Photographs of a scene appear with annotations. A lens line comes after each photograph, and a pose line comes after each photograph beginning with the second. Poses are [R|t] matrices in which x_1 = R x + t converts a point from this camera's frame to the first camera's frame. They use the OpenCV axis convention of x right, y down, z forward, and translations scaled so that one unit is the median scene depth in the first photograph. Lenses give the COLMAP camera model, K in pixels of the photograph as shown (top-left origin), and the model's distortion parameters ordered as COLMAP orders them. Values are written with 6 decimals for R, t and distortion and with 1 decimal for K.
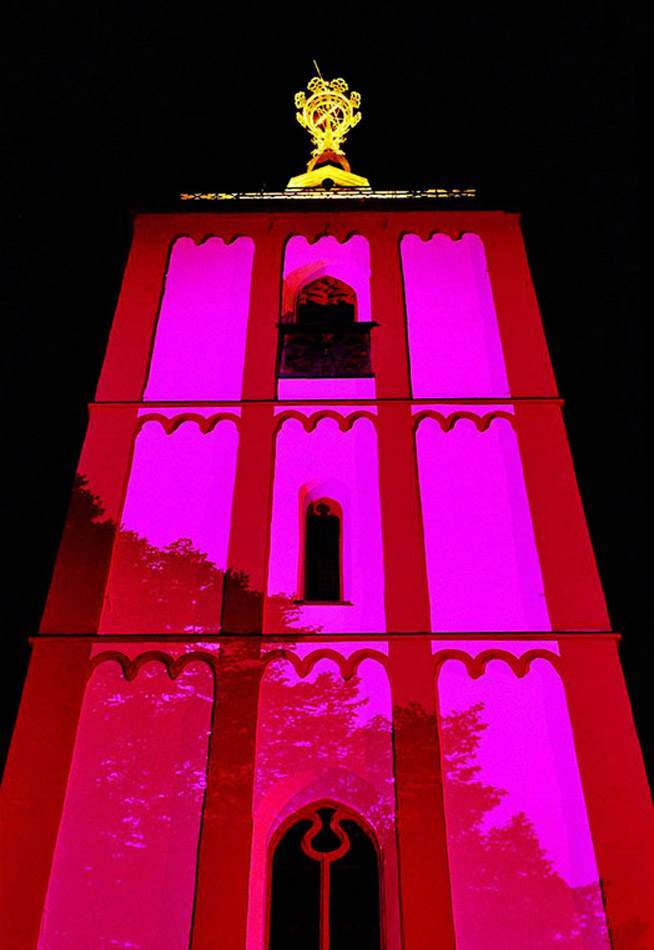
lens RADIAL K [[1563.7, 0, 323.1], [0, 1563.7, 474.5], [0, 0, 1]] dist [-0.080243, 0.000000]
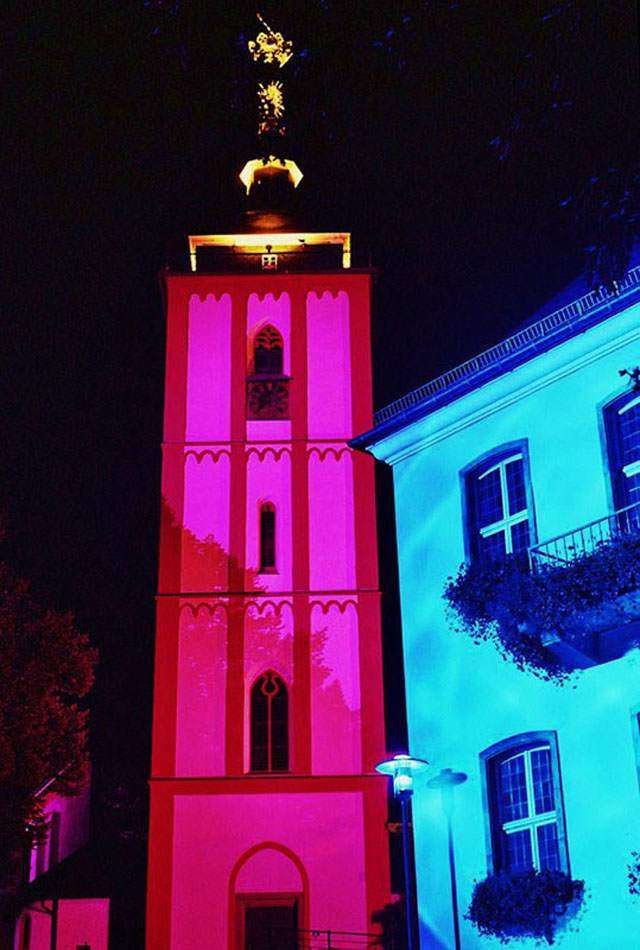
lens RADIAL K [[1483.8, 0, 321.7], [0, 1483.8, 472.0], [0, 0, 1]] dist [-0.005858, 0.000000]
pose [[0.999769, -0.018071, 0.011651, 0.063113], [0.010267, 0.877318, 0.479800, -1.233992], [-0.018892, -0.479569, 0.877301, -1.053417]]
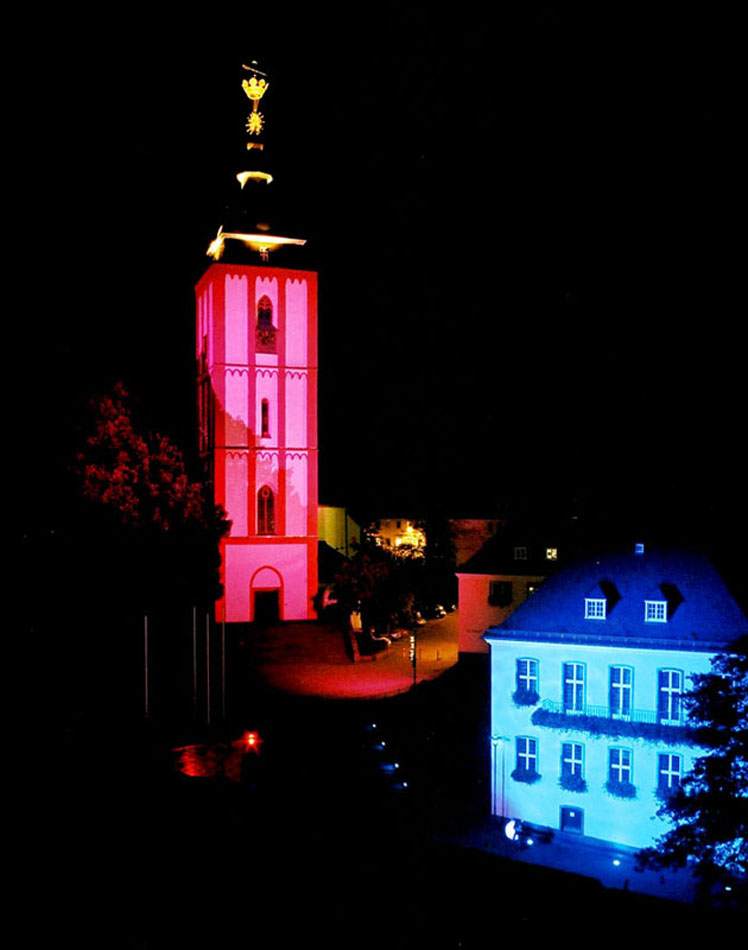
lens RADIAL K [[1010.2, 0, 334.8], [0, 1010.2, 517.6], [0, 0, 1]] dist [-0.018585, 0.000000]
pose [[0.949890, -0.003397, 0.312564, -0.863581], [-0.255530, 0.567485, 0.782730, -2.541788], [-0.180035, -0.823377, 0.538180, -1.128201]]
